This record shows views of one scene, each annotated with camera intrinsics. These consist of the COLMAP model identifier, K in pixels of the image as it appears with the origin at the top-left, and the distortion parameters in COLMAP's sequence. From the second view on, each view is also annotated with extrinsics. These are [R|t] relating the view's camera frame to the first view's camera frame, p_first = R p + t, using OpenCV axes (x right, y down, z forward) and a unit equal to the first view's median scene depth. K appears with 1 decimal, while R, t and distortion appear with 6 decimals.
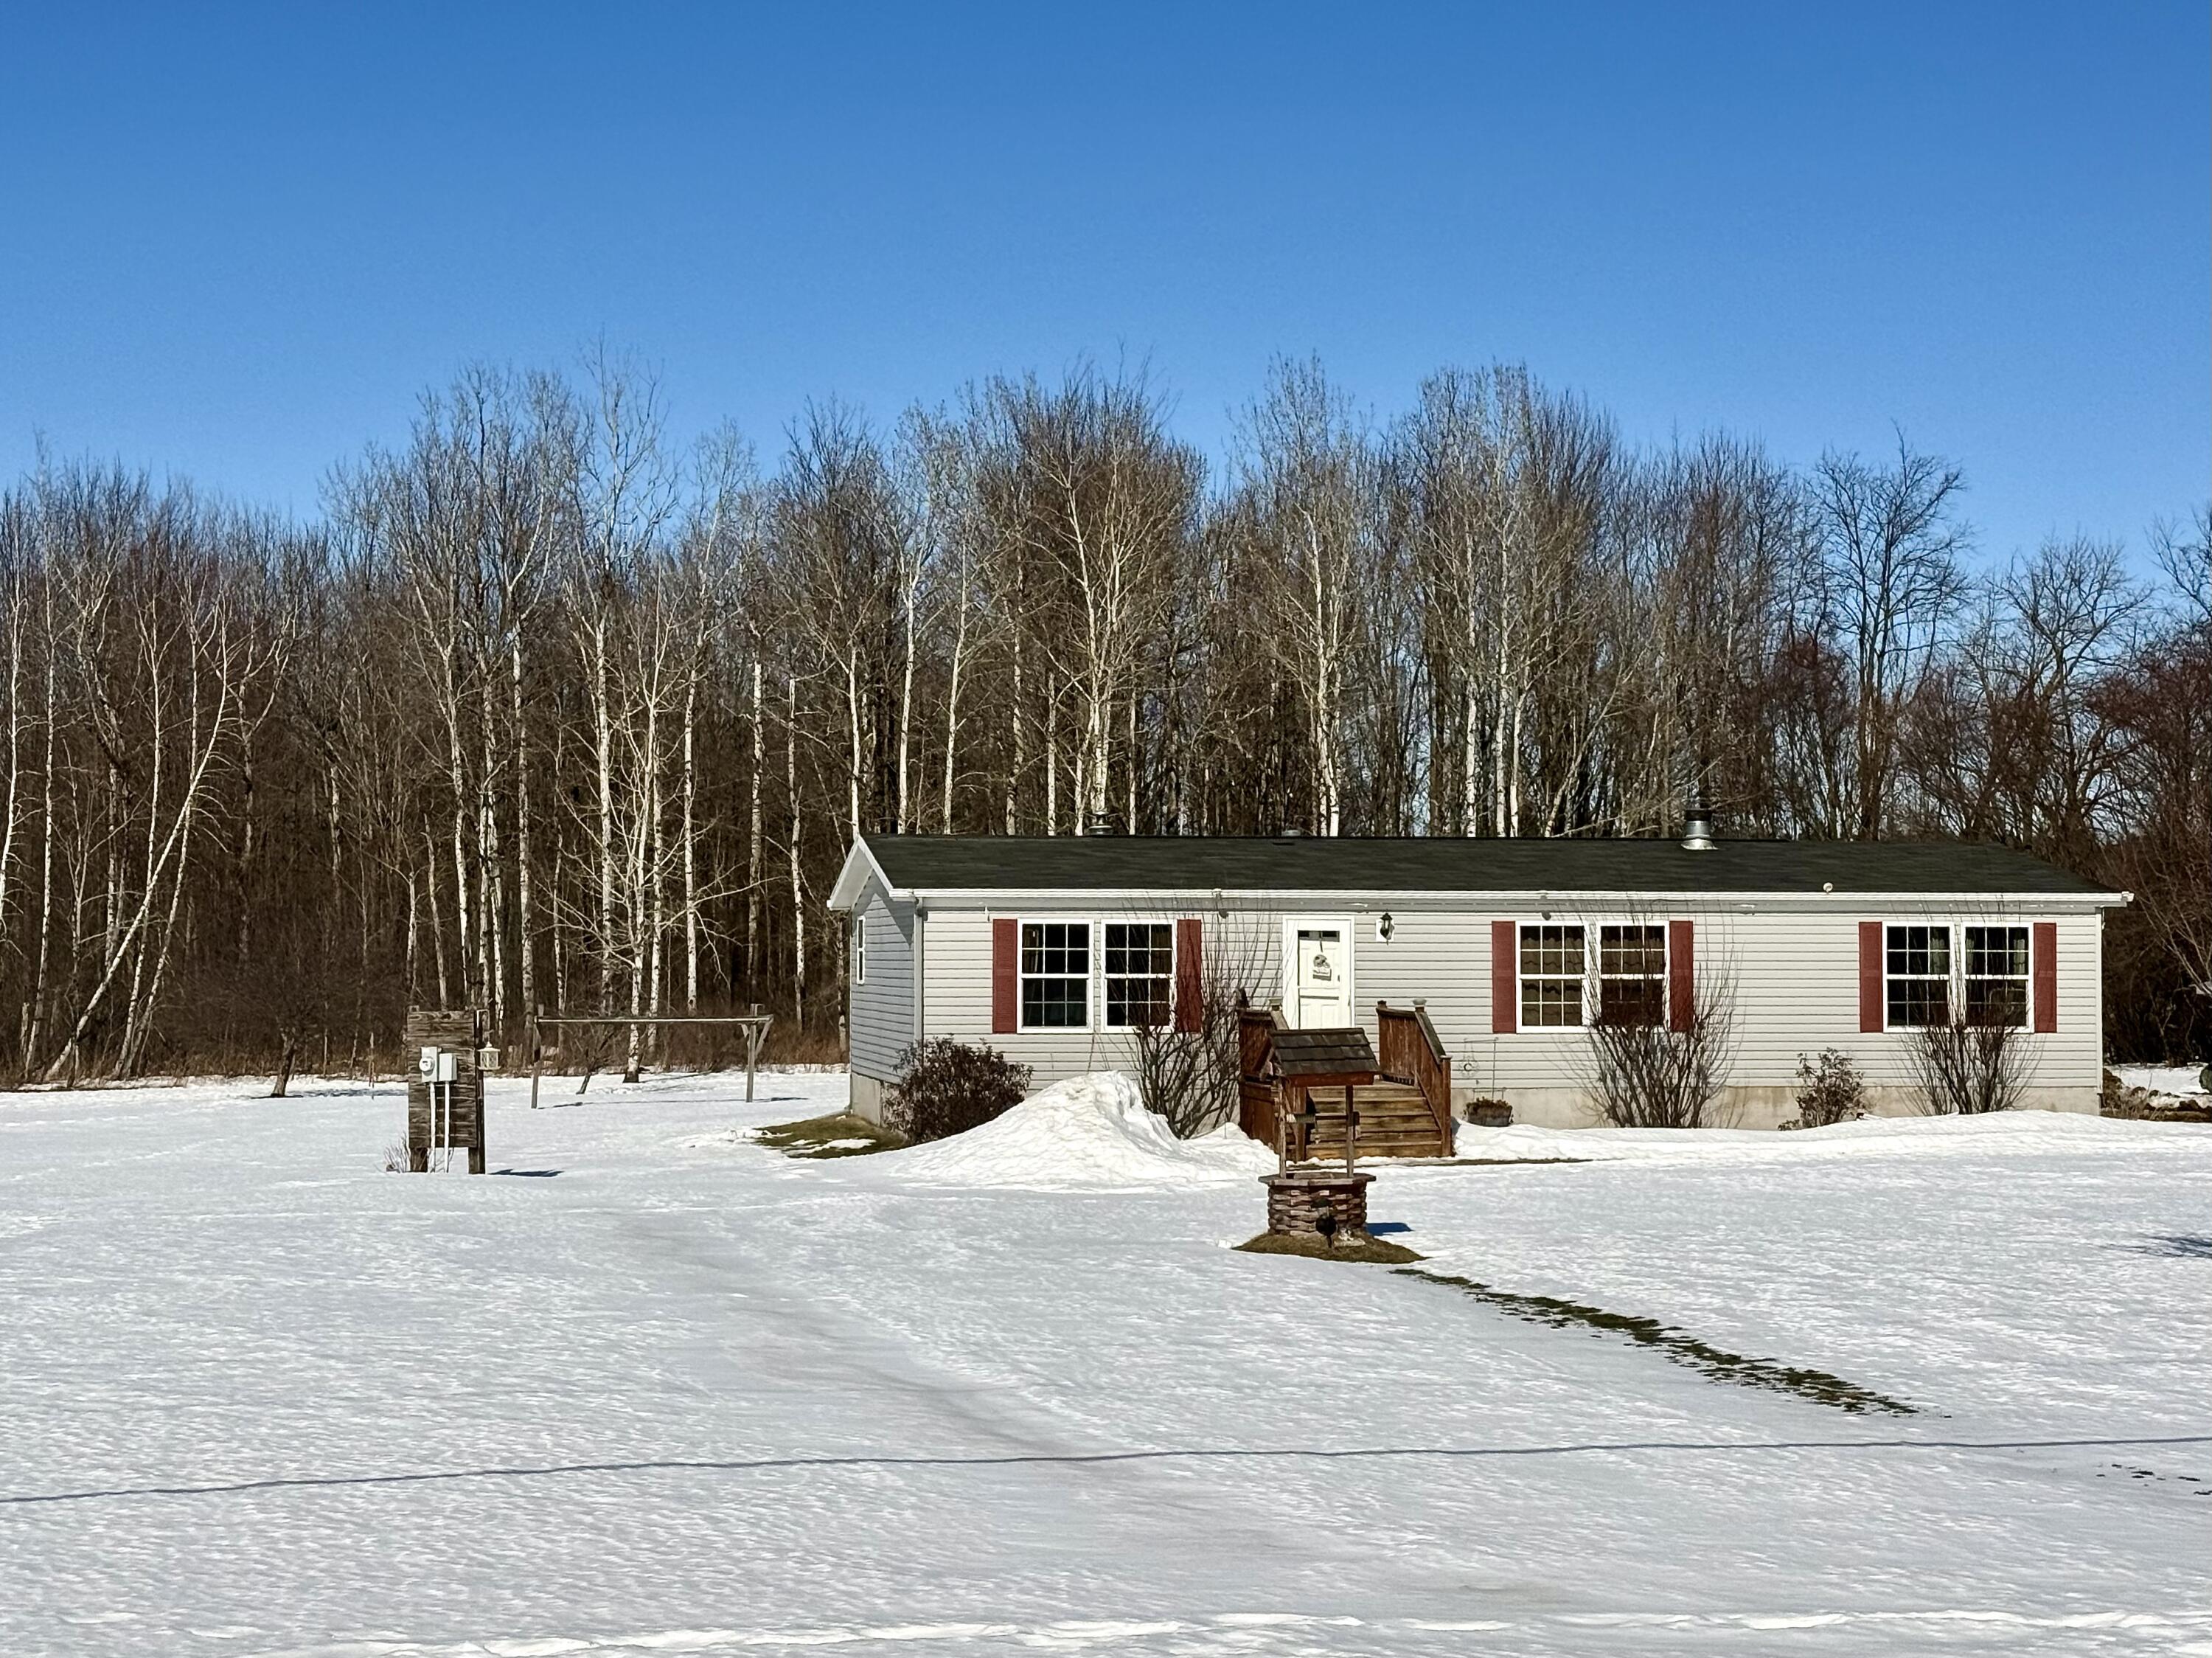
lens RADIAL K [[3545.3, 0, 1106.3], [0, 3545.3, 831.6], [0, 0, 1]] dist [0.012446, 0.000000]
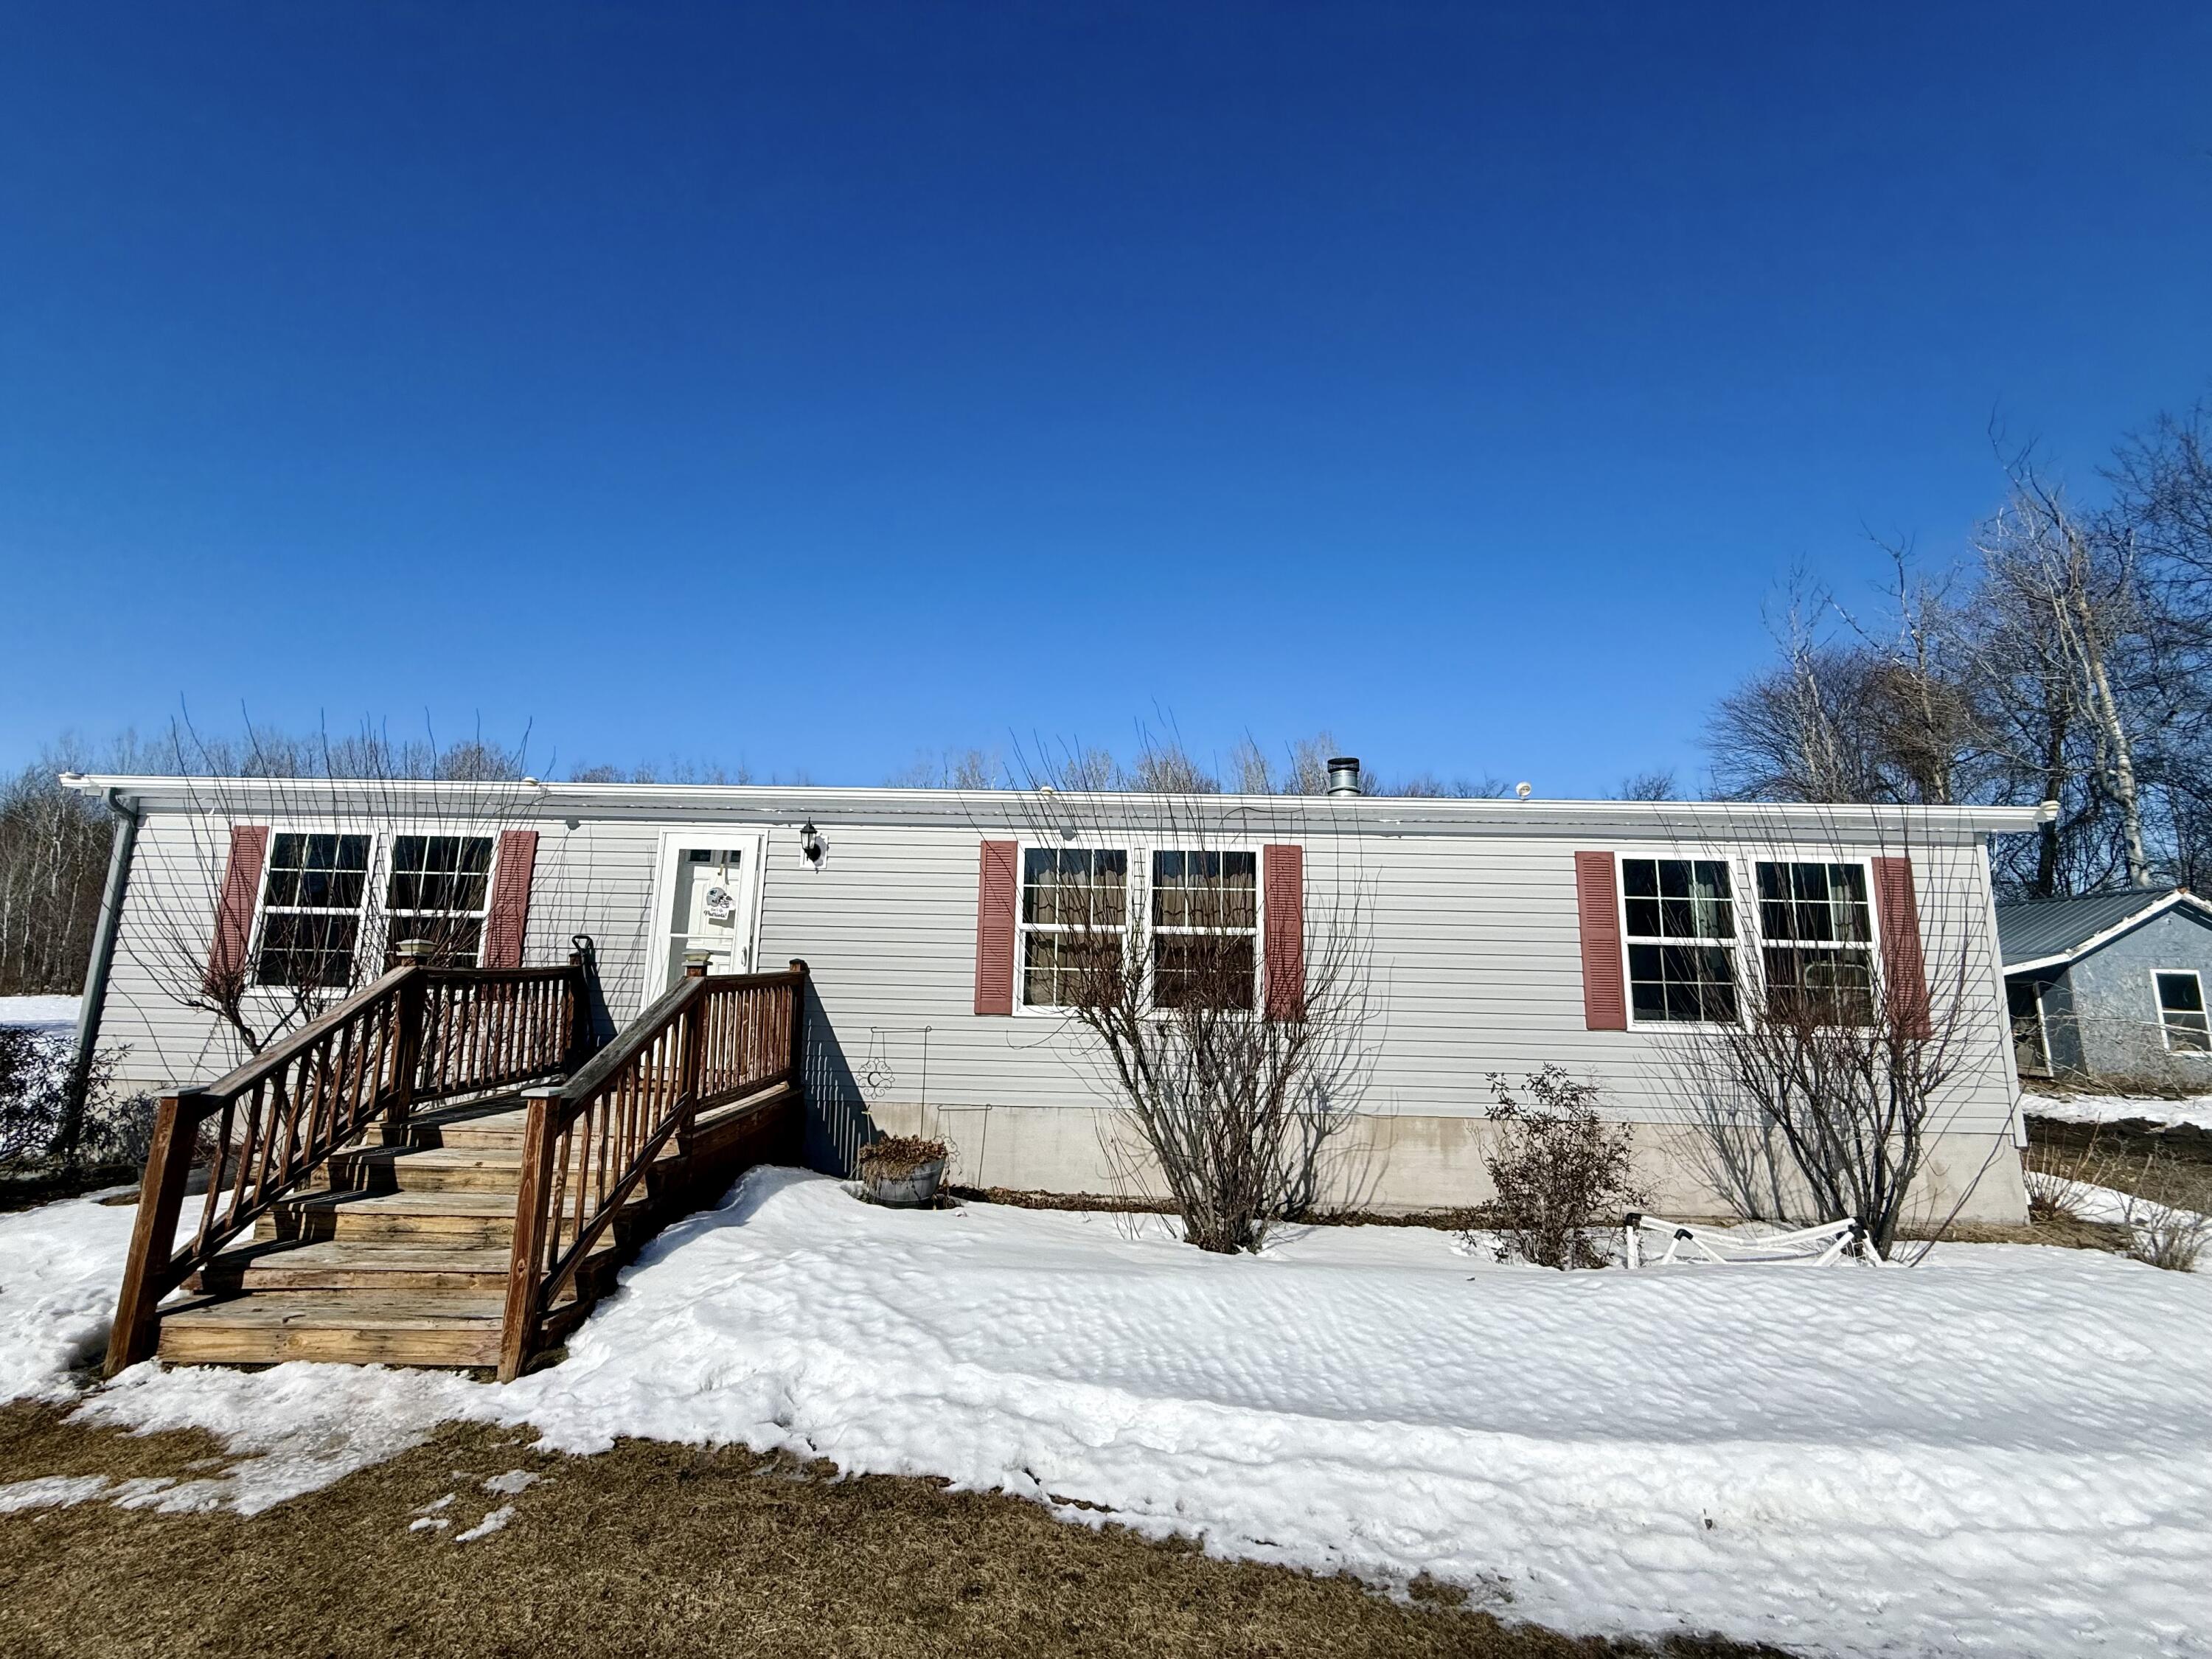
lens RADIAL K [[887.9, 0, 1096.2], [0, 887.9, 814.7], [0, 0, 1]] dist [0.003537, -0.000013]
pose [[0.985722, -0.004112, -0.168331, 0.155964], [-0.014475, 0.993932, -0.109043, 0.037763], [0.167757, 0.109923, 0.979681, 0.836161]]
